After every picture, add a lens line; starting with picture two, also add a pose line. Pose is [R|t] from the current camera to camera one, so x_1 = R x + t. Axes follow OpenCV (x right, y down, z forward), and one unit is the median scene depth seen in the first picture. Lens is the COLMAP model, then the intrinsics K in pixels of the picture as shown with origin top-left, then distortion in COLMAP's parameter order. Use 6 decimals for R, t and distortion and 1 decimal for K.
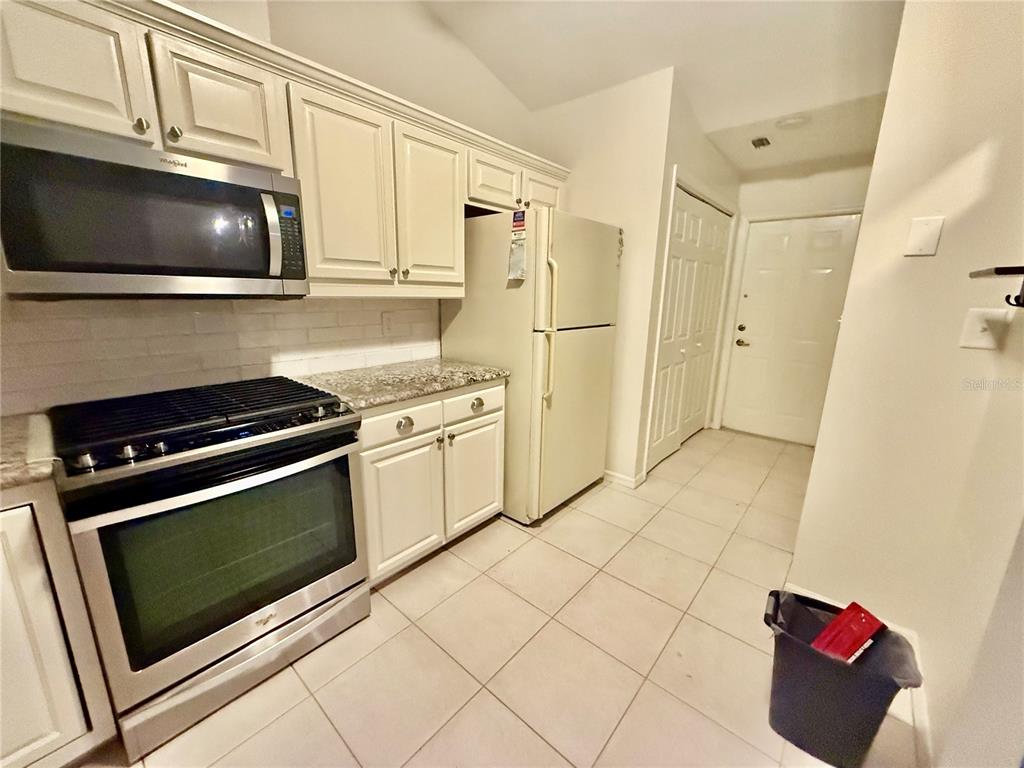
lens RADIAL K [[408.1, 0, 510.8], [0, 408.1, 387.6], [0, 0, 1]] dist [-0.000632, -0.000022]
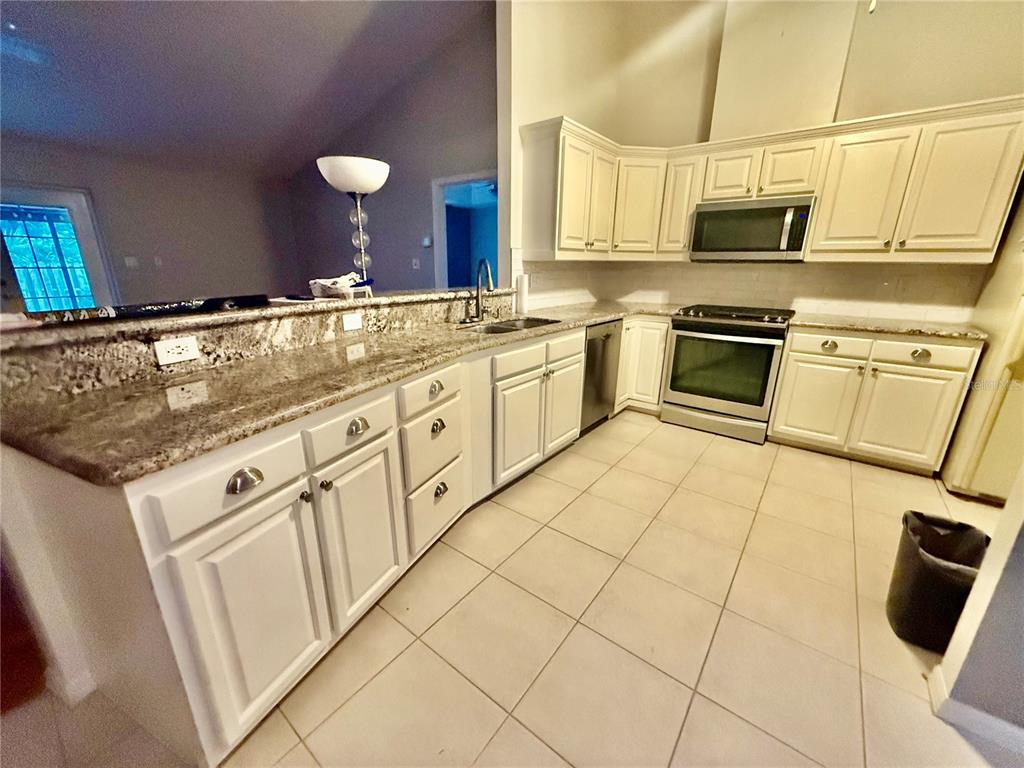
lens RADIAL K [[408.1, 0, 510.8], [0, 408.1, 387.6], [0, 0, 1]] dist [-0.000632, -0.000022]
pose [[0.055833, 0.270734, -0.961034, 1.147239], [-0.245303, 0.936753, 0.249642, 0.145010], [0.967837, 0.221806, 0.118713, -0.285967]]
